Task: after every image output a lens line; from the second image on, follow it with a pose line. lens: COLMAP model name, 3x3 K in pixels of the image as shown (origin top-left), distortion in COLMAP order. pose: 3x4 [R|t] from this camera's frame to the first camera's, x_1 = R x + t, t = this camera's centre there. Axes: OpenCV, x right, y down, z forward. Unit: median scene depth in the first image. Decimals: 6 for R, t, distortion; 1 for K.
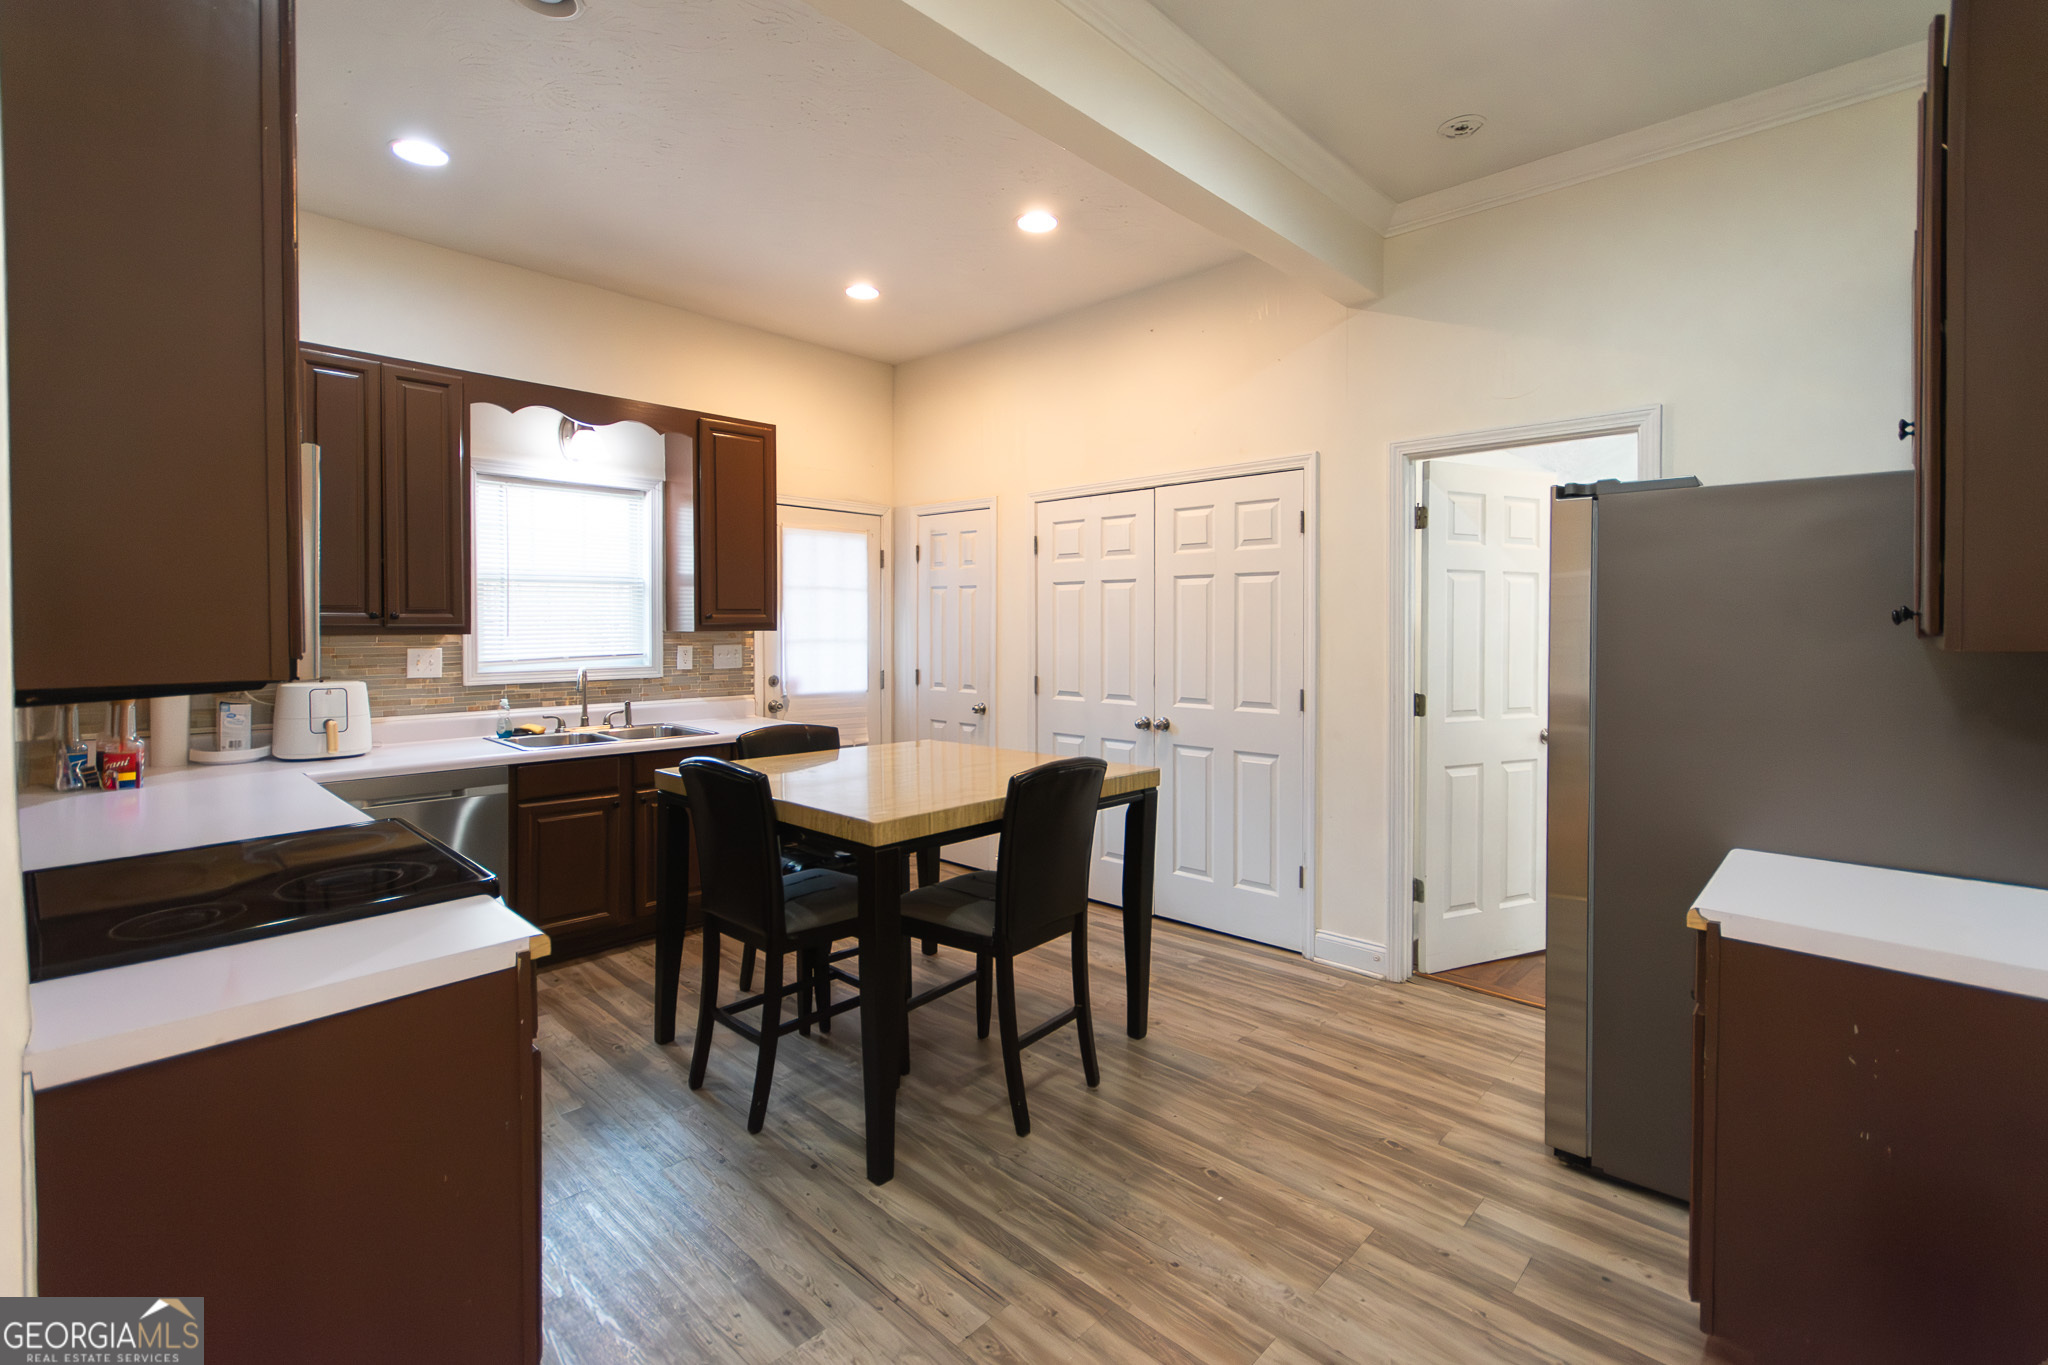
lens RADIAL K [[915.6, 0, 1020.7], [0, 915.6, 635.8], [0, 0, 1]] dist [0.005489, 0.000458]
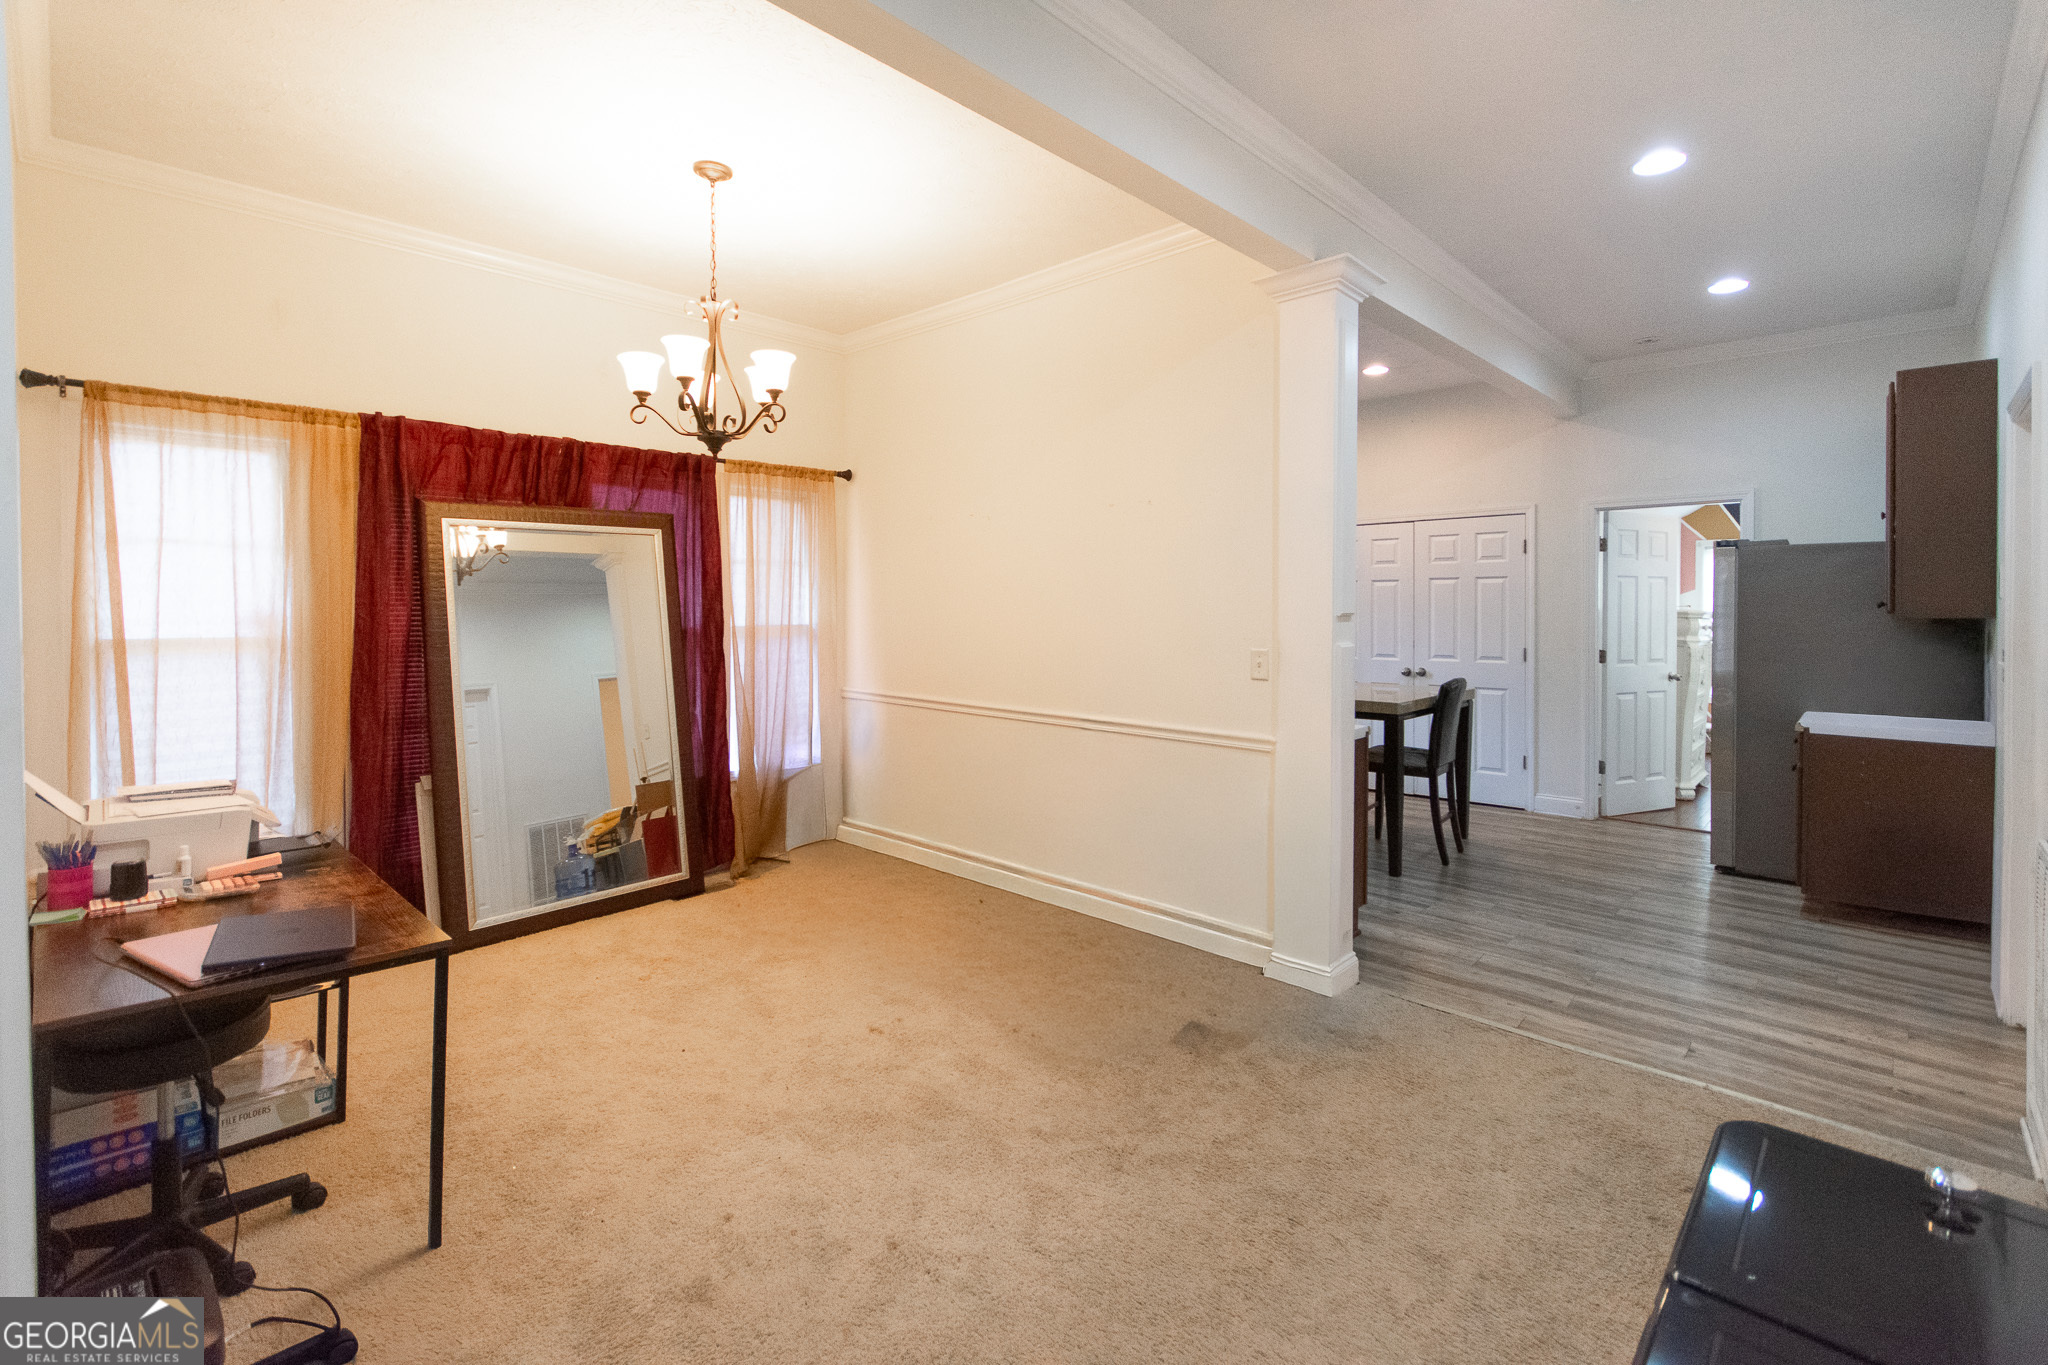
lens RADIAL K [[922.3, 0, 1021.8], [0, 922.3, 617.3], [0, 0, 1]] dist [-0.000388, 0.000074]
pose [[0.999987, 0.001563, 0.004770, -0.802488], [-0.001542, 0.999990, -0.004290, 0.015042], [-0.004777, 0.004283, 0.999979, -0.863261]]
